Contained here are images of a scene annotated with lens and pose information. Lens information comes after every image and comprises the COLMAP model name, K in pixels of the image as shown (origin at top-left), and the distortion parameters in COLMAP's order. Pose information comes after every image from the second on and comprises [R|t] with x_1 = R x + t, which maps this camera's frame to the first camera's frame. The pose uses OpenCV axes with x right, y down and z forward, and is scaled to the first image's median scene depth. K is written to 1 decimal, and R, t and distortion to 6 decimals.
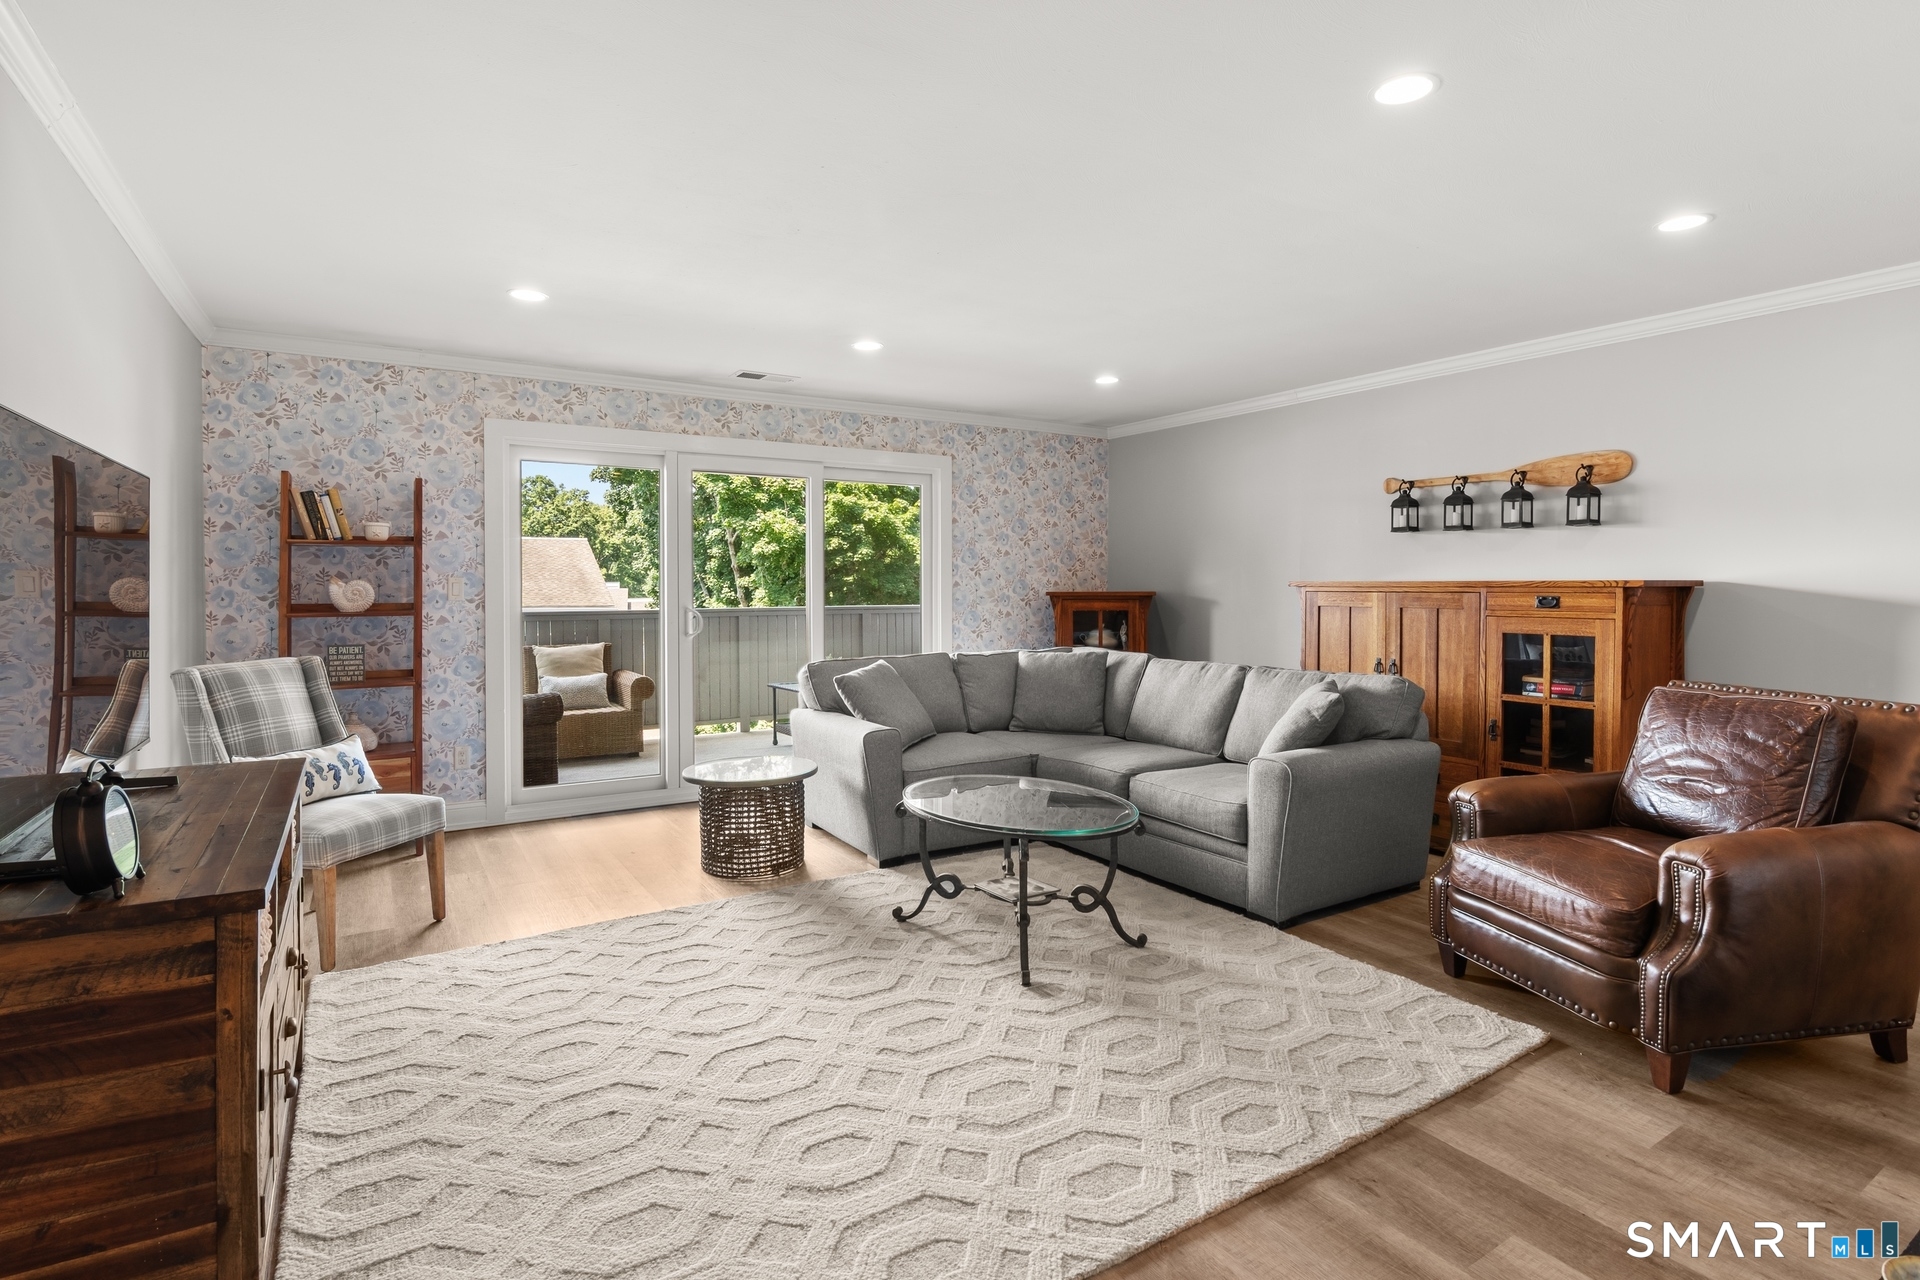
lens RADIAL K [[958.7, 0, 961.2], [0, 958.7, 579.3], [0, 0, 1]] dist [-0.003952, -0.006281]
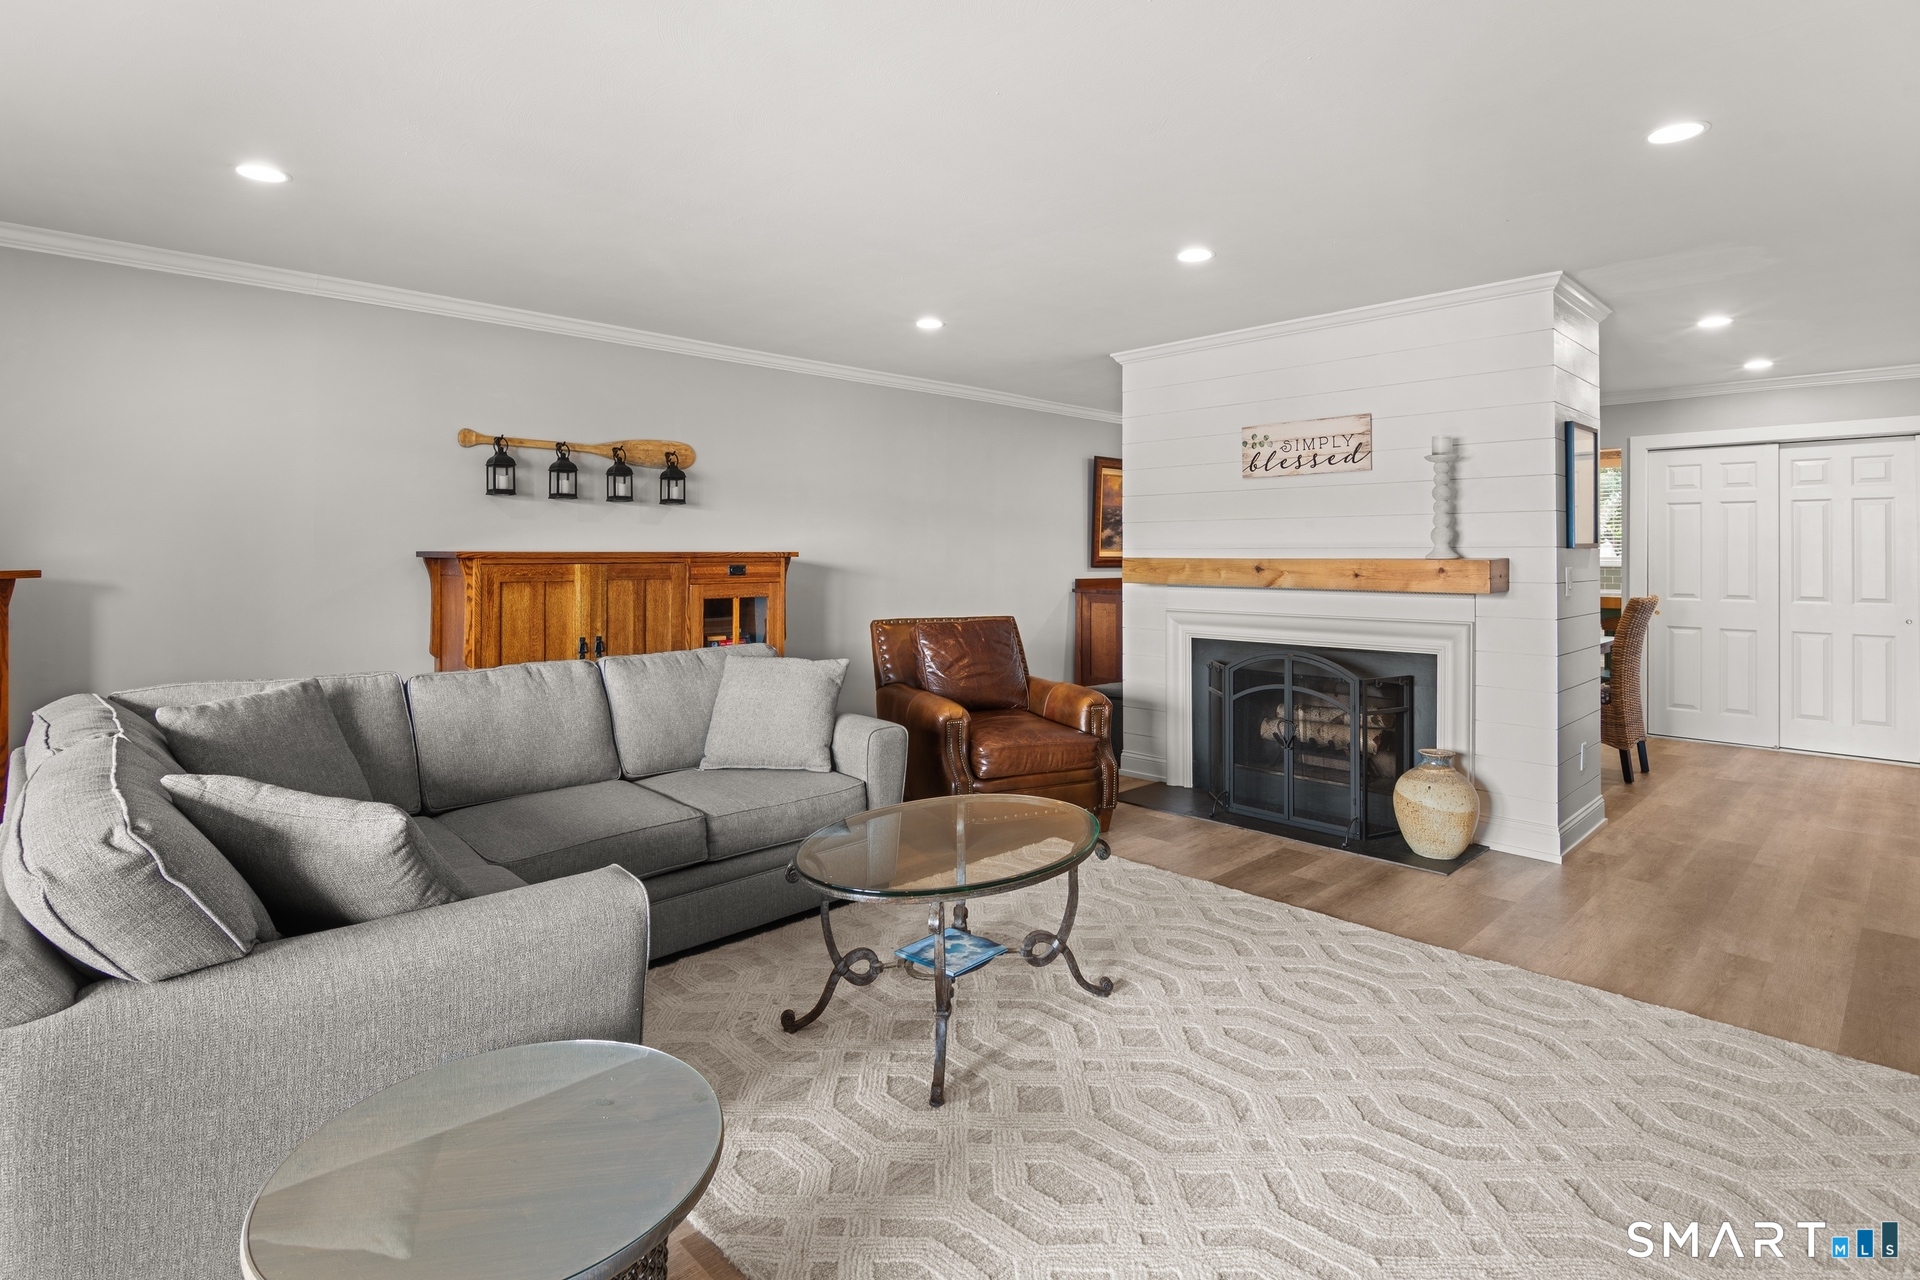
lens RADIAL K [[958.7, 0, 937.6], [0, 958.7, 527.0], [0, 0, 1]] dist [-0.003952, -0.006281]
pose [[-0.202820, 0.026385, 0.978861, -0.635128], [-0.006025, 0.999584, -0.028192, 0.002747], [-0.979198, -0.011615, -0.202577, 1.058823]]
